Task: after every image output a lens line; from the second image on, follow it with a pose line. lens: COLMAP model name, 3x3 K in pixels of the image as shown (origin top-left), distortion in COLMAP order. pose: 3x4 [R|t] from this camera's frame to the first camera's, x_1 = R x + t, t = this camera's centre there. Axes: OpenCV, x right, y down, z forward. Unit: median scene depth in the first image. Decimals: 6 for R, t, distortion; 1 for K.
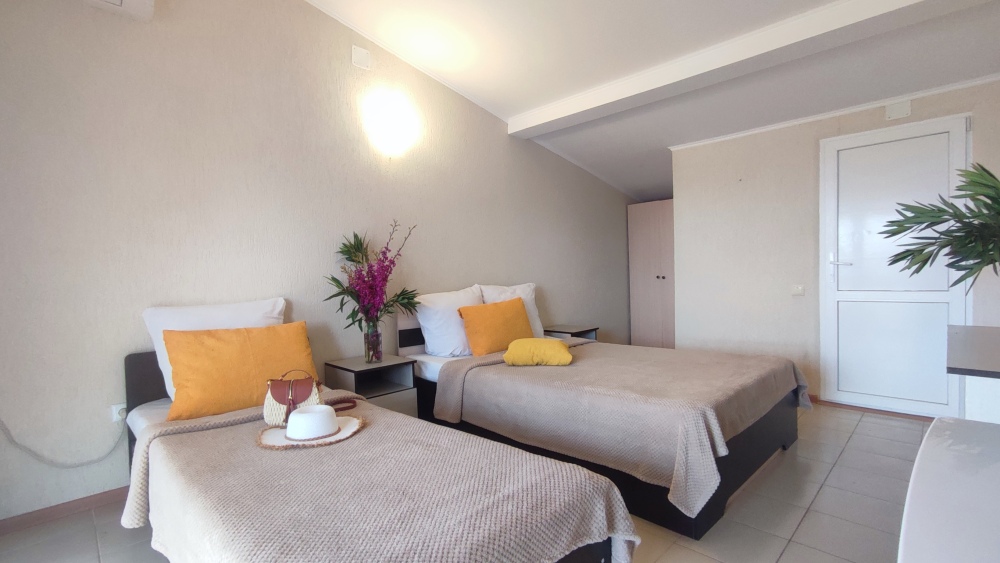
lens RADIAL K [[449.0, 0, 500.9], [0, 449.0, 289.1], [0, 0, 1]] dist [-0.021125, 0.007530]
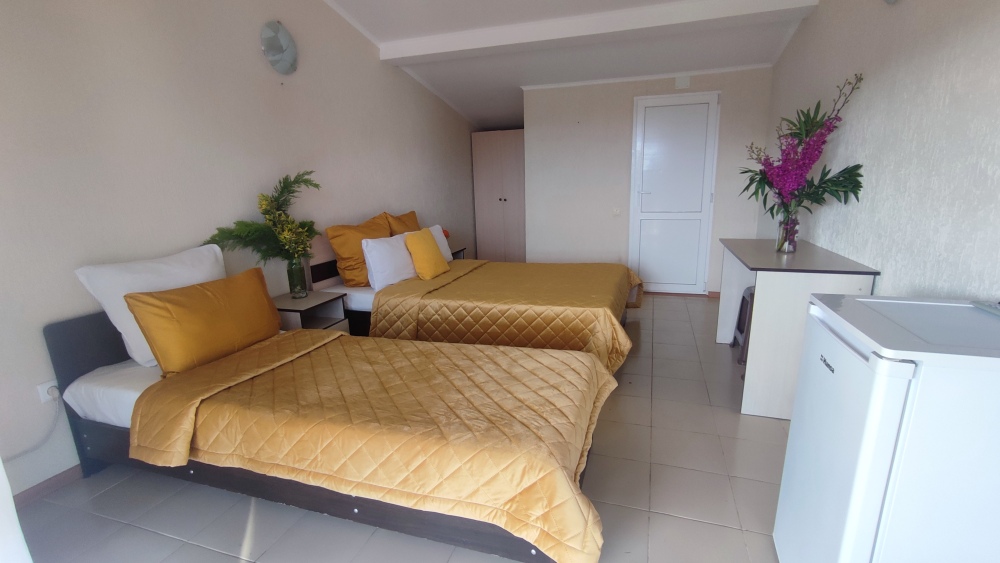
lens RADIAL K [[449.0, 0, 502.0], [0, 449.0, 275.5], [0, 0, 1]] dist [-0.021125, 0.007530]
pose [[0.894337, -0.091489, 0.437939, -0.288735], [0.018609, 0.985628, 0.167905, -0.048283], [-0.447006, -0.142014, 0.883186, -0.079542]]
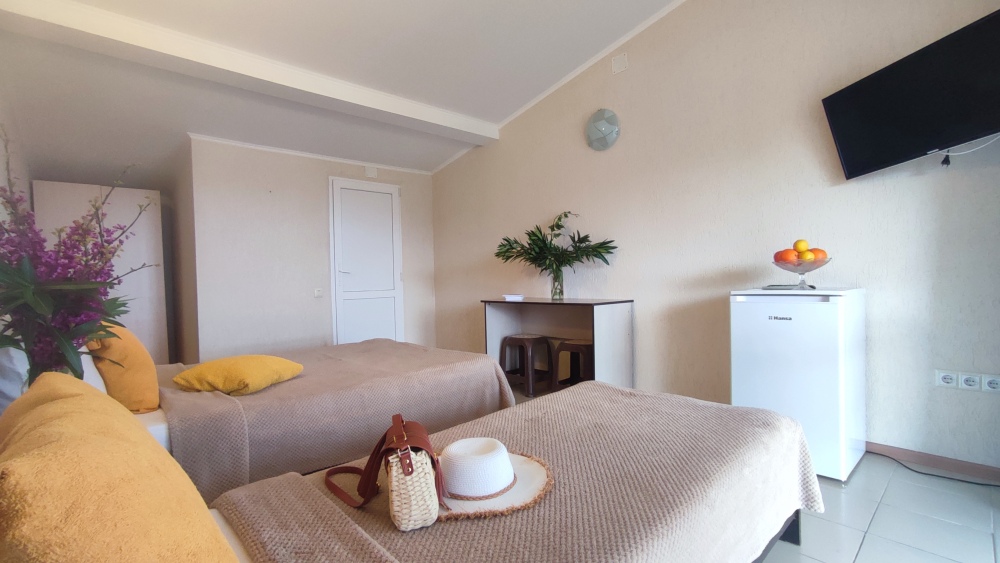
lens RADIAL K [[449.0, 0, 493.7], [0, 449.0, 285.7], [0, 0, 1]] dist [-0.021125, 0.007530]
pose [[0.049856, 0.003281, 0.998751, -0.621710], [0.052172, 0.998621, -0.005885, 0.018499], [-0.997393, 0.052400, 0.049616, 0.526087]]
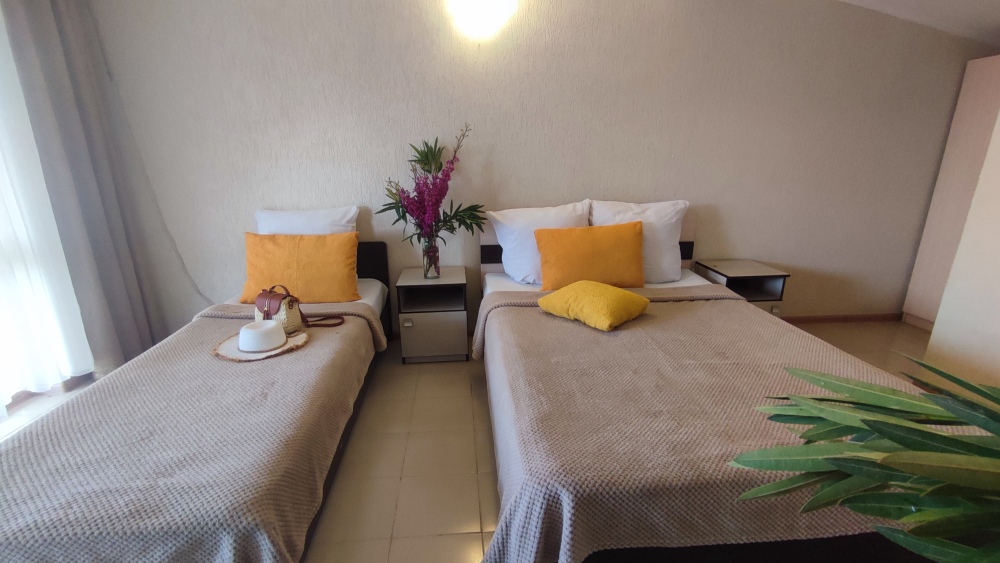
lens RADIAL K [[449.0, 0, 497.5], [0, 449.0, 290.8], [0, 0, 1]] dist [-0.021125, 0.007530]
pose [[0.766164, 0.211627, -0.606800, 0.393423], [-0.035245, 0.956639, 0.289135, -0.091492], [0.641677, -0.200139, 0.740402, 0.306278]]
